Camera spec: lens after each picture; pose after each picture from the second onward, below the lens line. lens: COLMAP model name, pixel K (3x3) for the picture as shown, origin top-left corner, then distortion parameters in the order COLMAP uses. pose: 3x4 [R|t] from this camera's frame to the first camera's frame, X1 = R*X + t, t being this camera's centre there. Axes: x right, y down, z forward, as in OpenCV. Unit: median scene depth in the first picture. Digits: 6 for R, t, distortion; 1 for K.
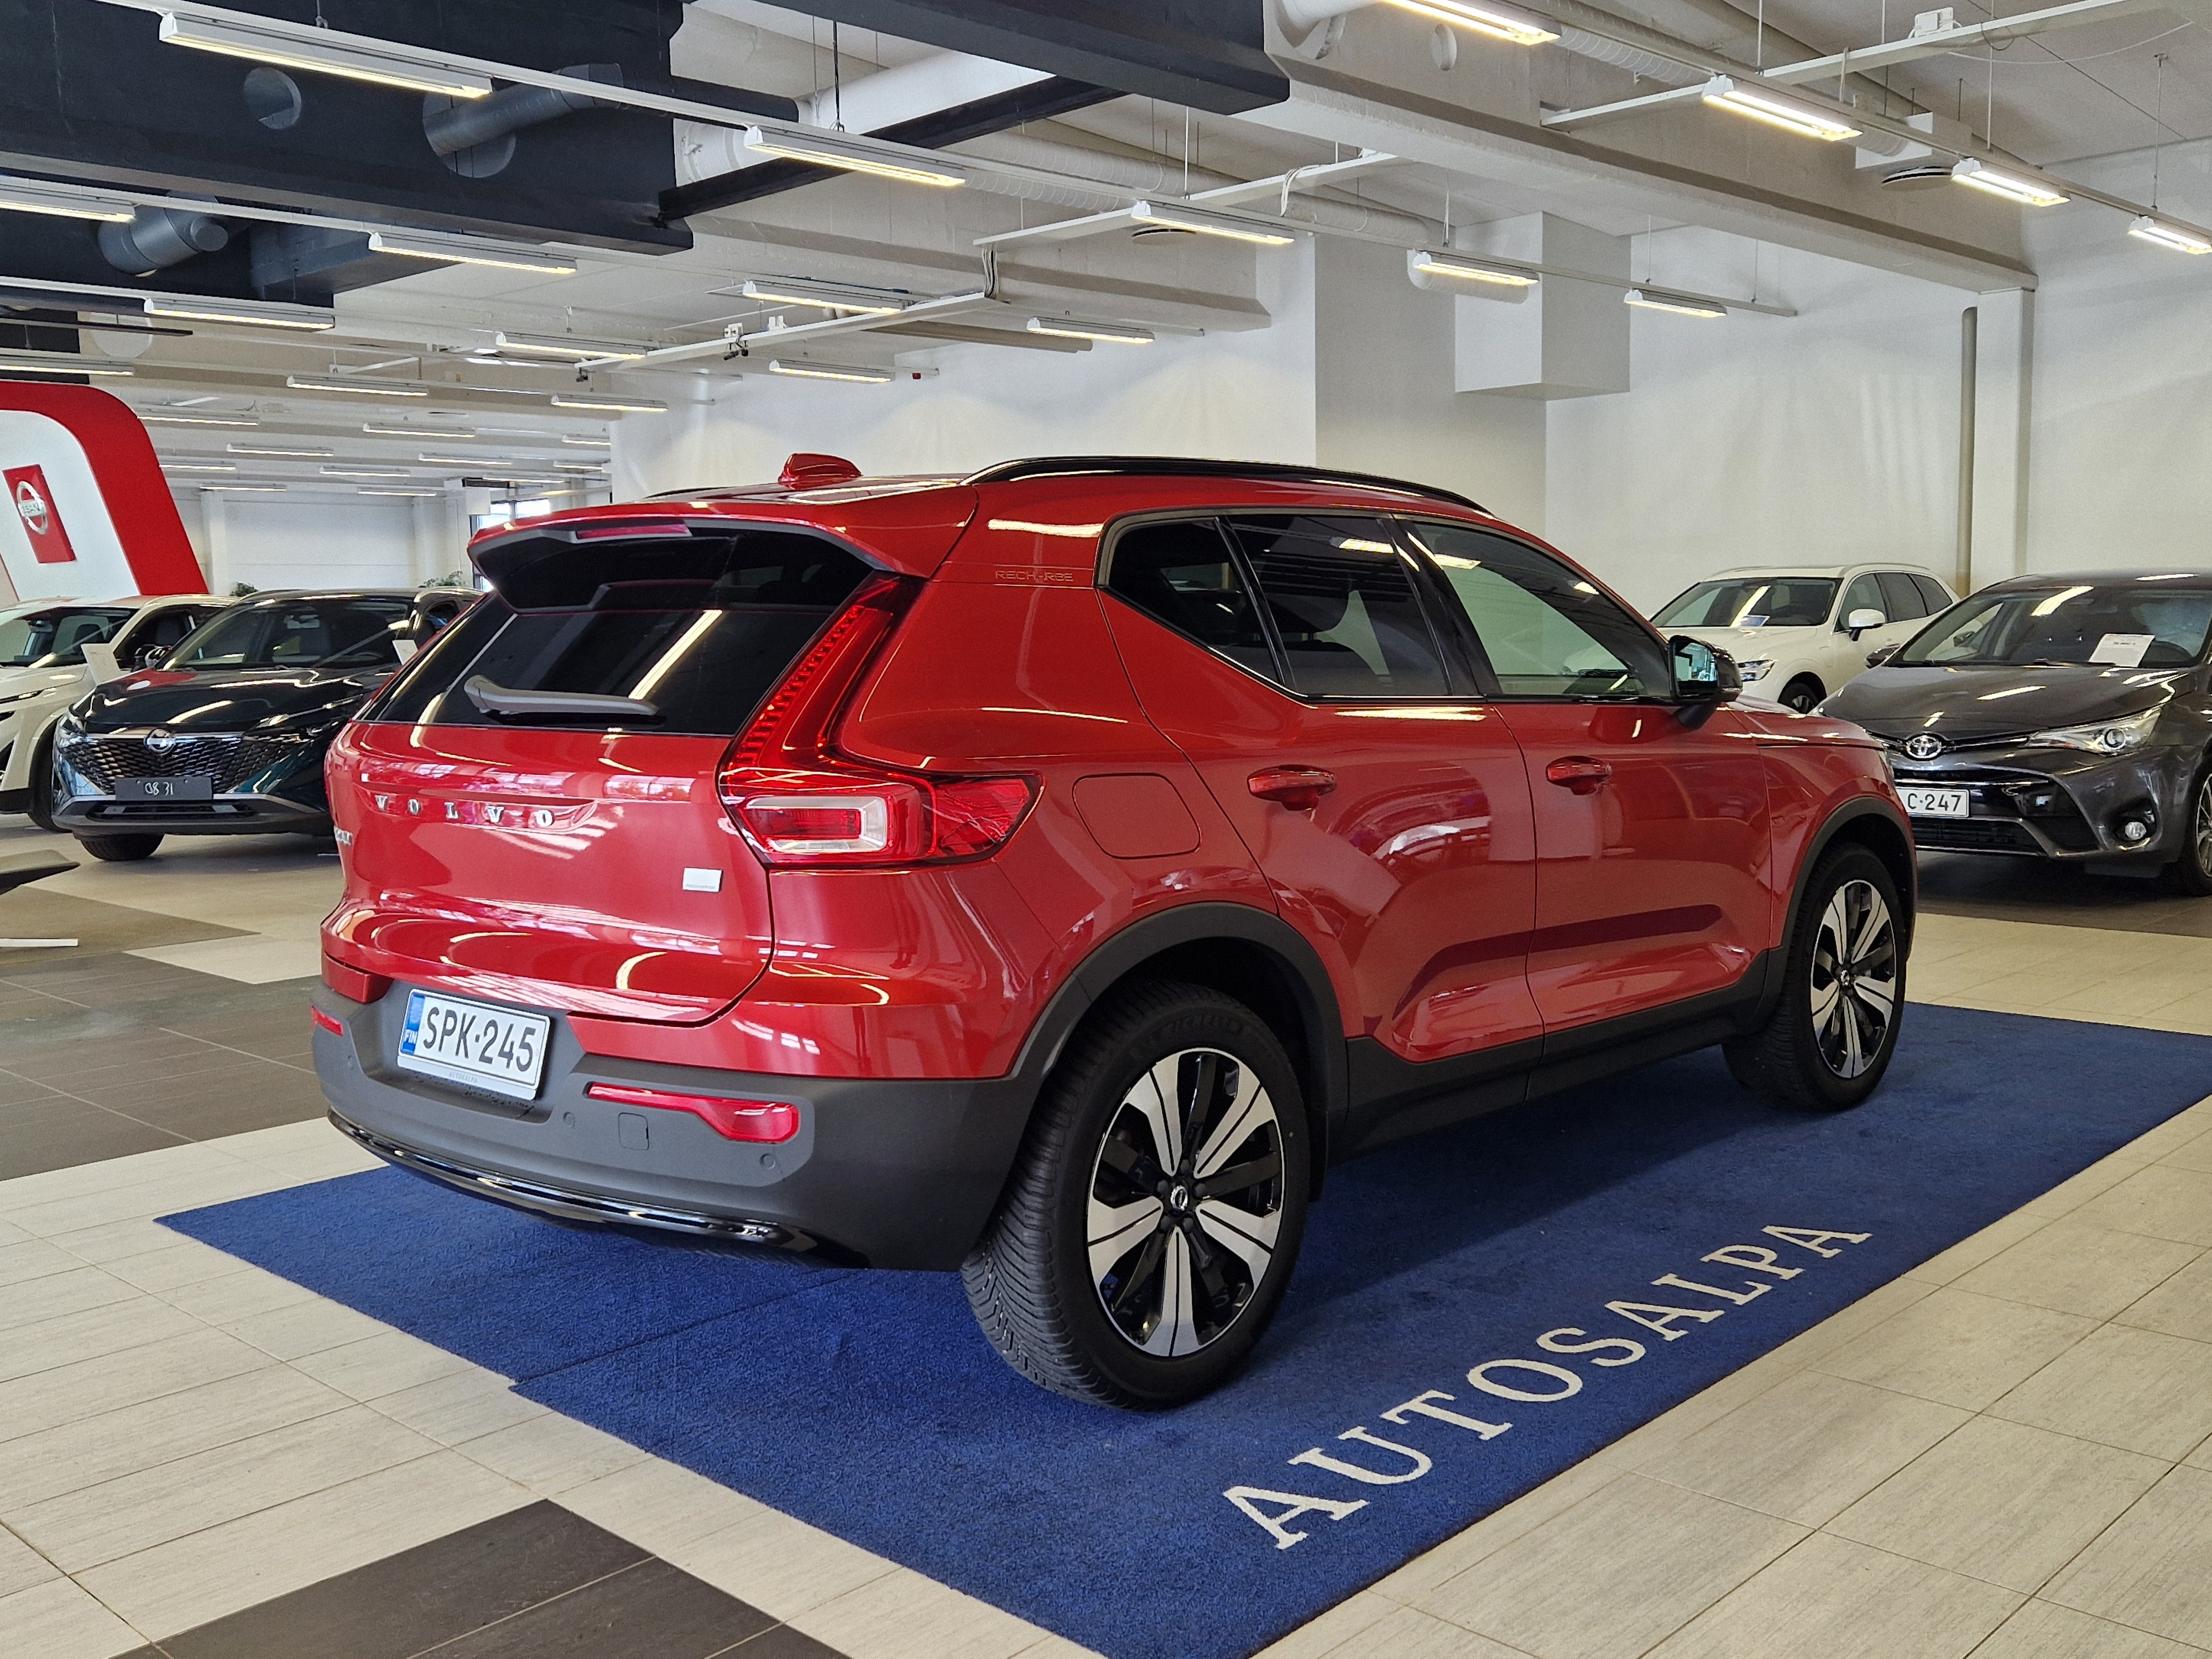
lens RADIAL K [[2118.1, 0, 1082.7], [0, 2118.1, 835.9], [0, 0, 1]] dist [0.075823, 0.000000]
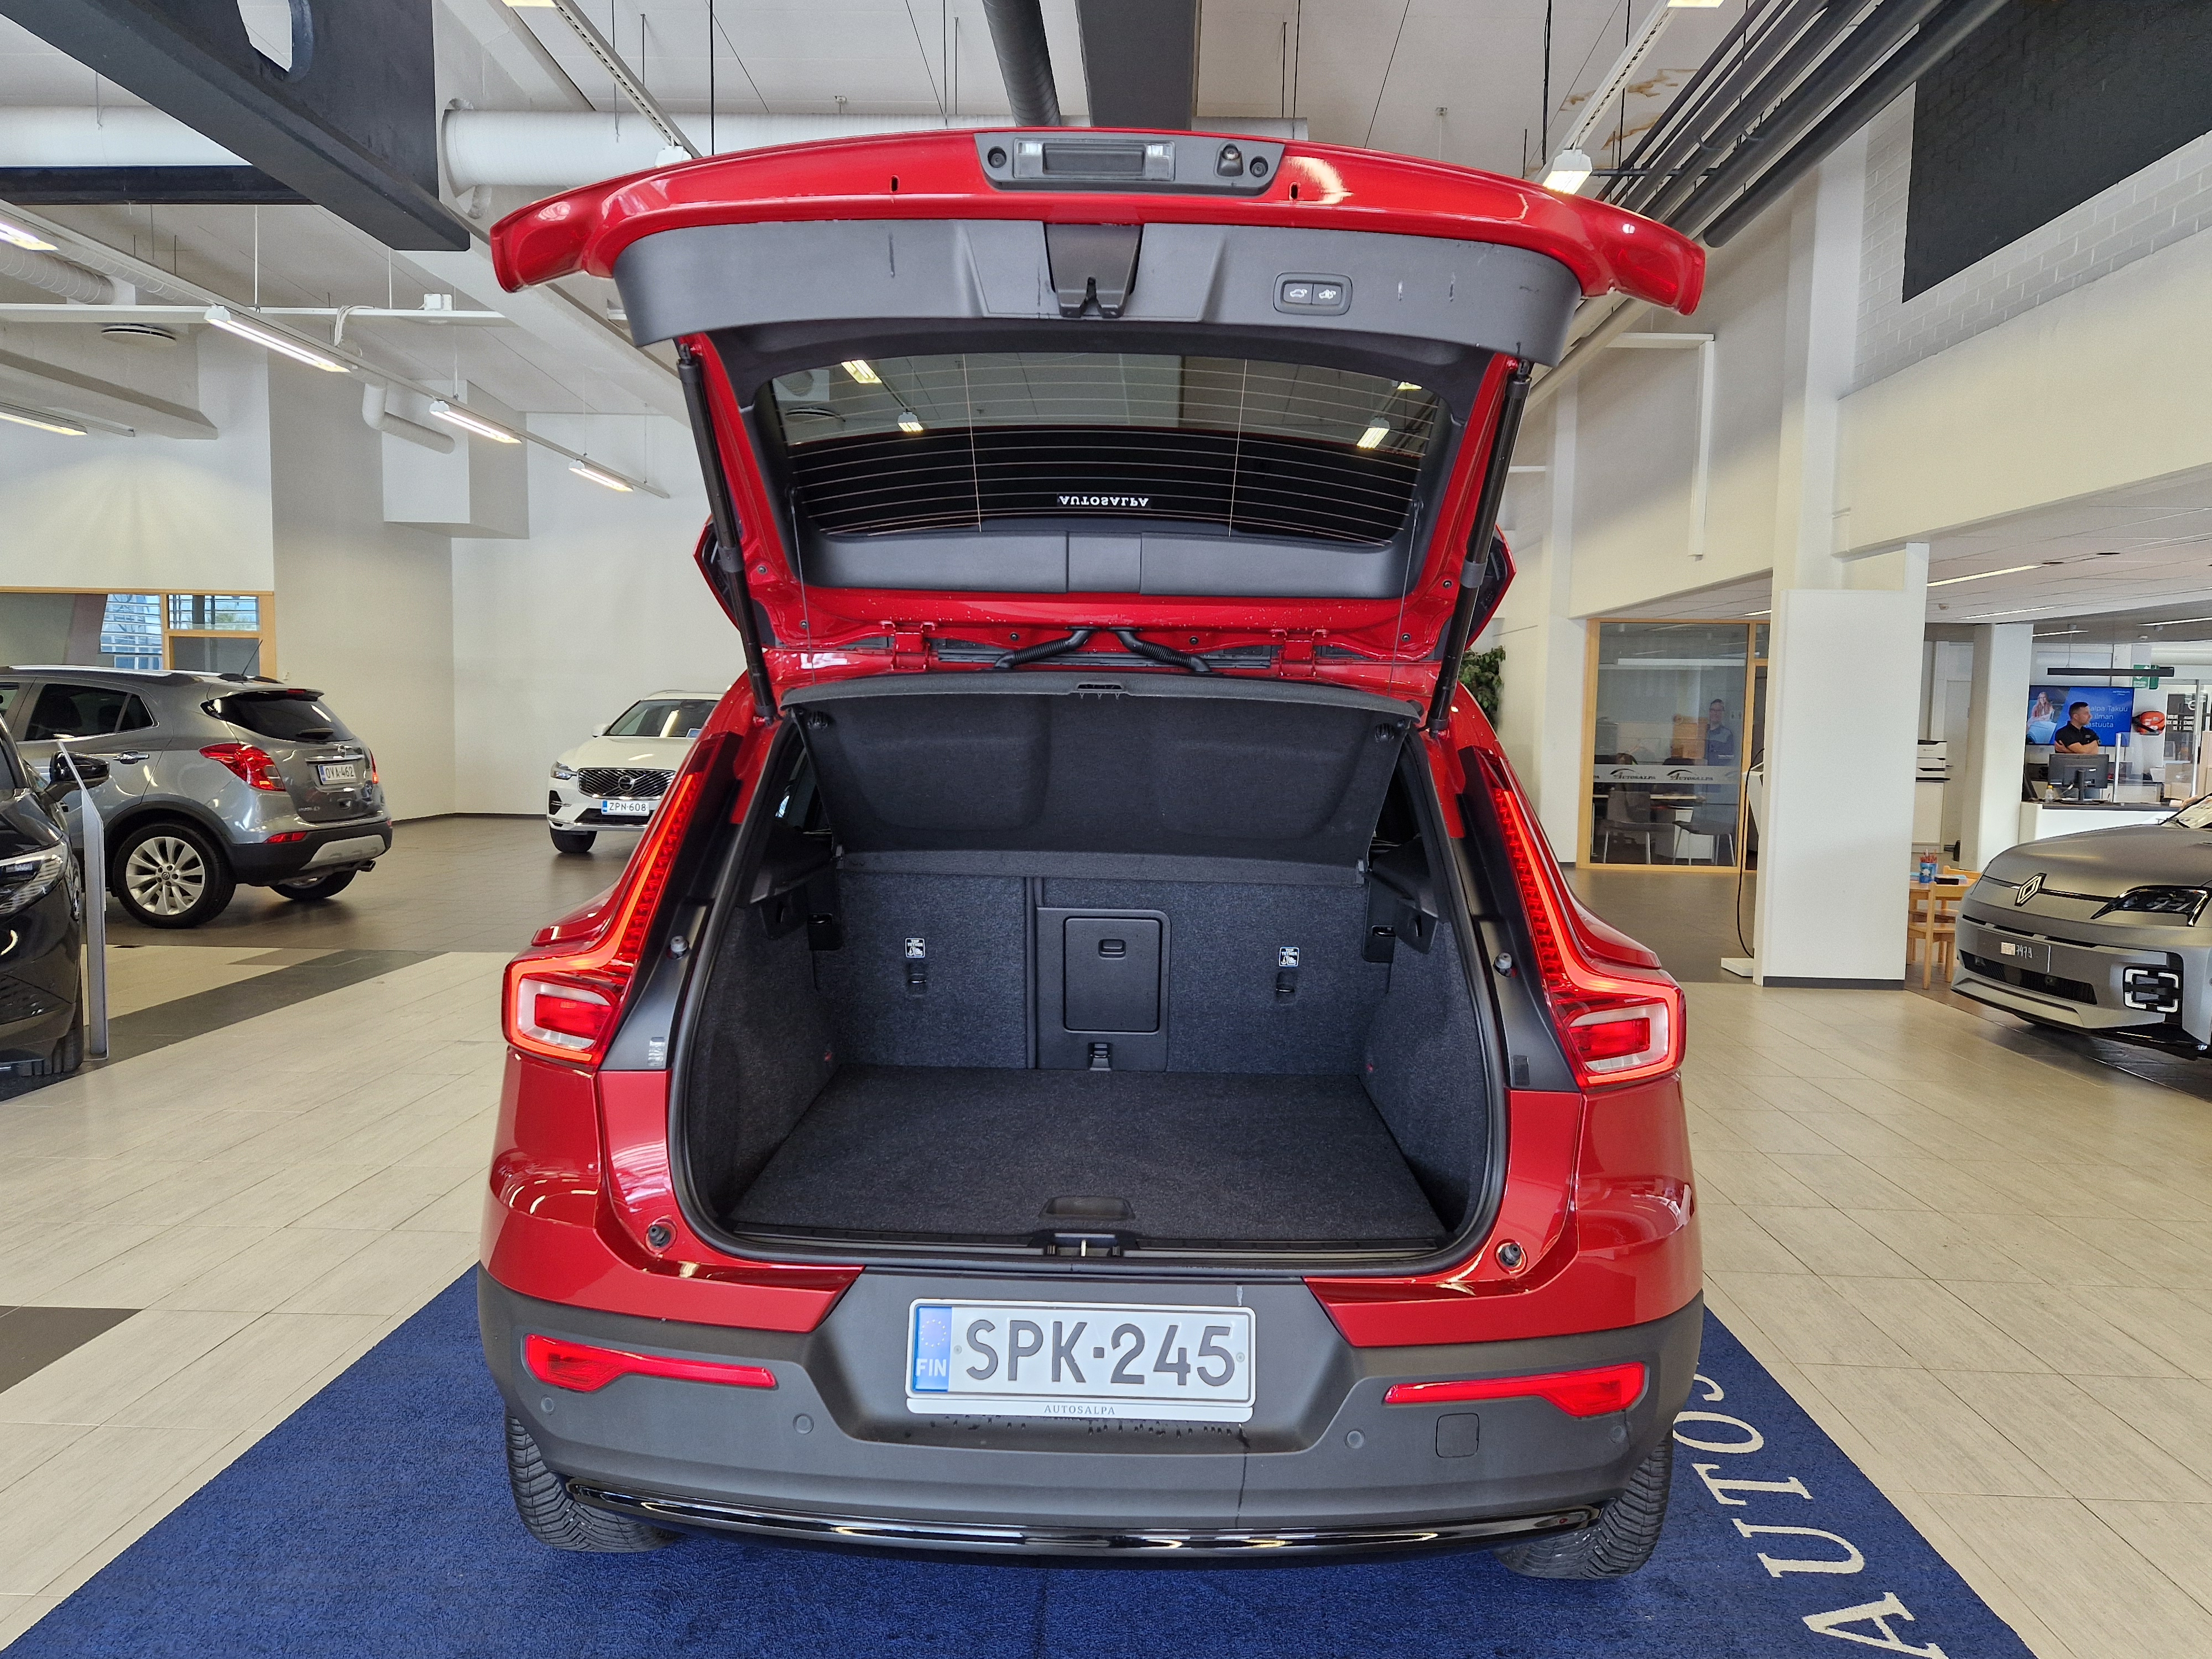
lens RADIAL K [[1595.8, 0, 1111.6], [0, 1595.8, 826.1], [0, 0, 1]] dist [0.030876, -0.022149]
pose [[0.732625, -0.013111, 0.680506, -0.656690], [0.035118, 0.999211, -0.018557, -0.078208], [-0.679726, 0.037494, 0.732507, 0.577378]]
